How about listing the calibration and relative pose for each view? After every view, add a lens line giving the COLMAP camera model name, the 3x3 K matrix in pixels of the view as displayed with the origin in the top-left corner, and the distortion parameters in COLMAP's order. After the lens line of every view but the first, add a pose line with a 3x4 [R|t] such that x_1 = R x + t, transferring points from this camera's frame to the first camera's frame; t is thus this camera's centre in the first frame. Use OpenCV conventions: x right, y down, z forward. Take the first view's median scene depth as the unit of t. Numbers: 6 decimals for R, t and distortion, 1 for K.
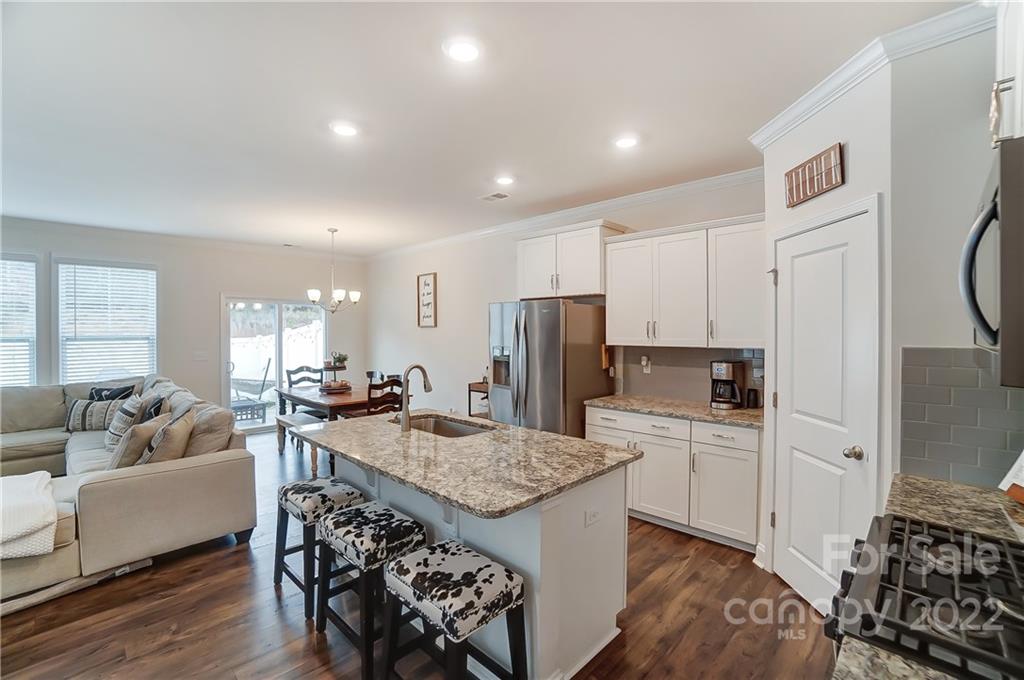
lens RADIAL K [[456.1, 0, 510.0], [0, 456.1, 328.9], [0, 0, 1]] dist [-0.058129, 0.017082]
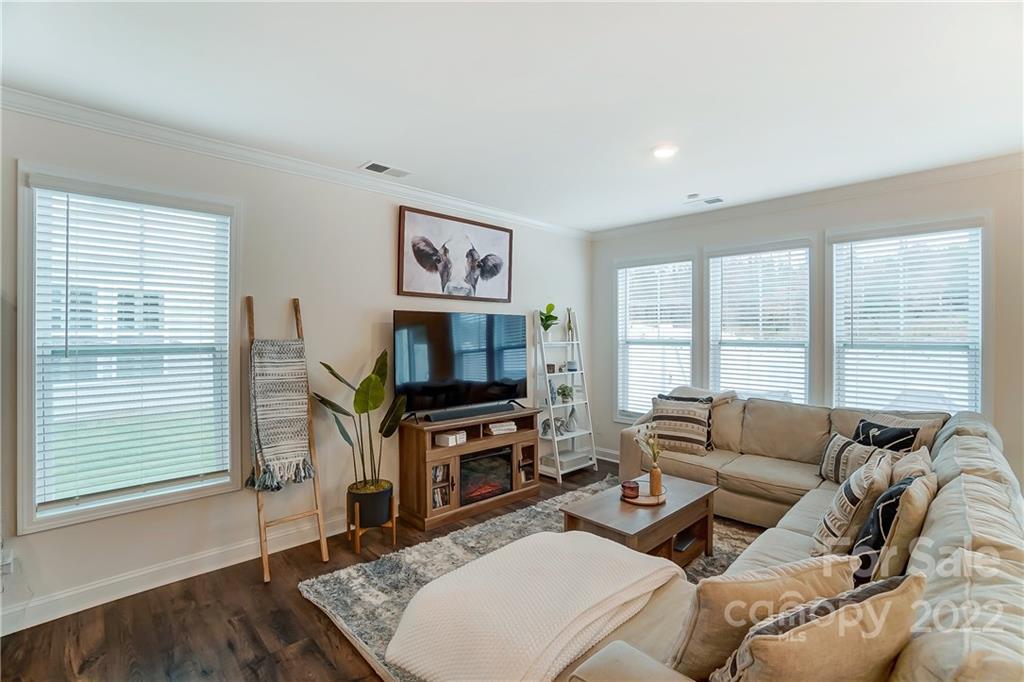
lens RADIAL K [[456.1, 0, 516.8], [0, 456.1, 333.0], [0, 0, 1]] dist [-0.058129, 0.017082]
pose [[-0.034686, 0.000620, -0.999398, -0.263911], [-0.000637, 1.000000, 0.000642, 0.003001], [0.999398, 0.000659, -0.034686, 0.499268]]
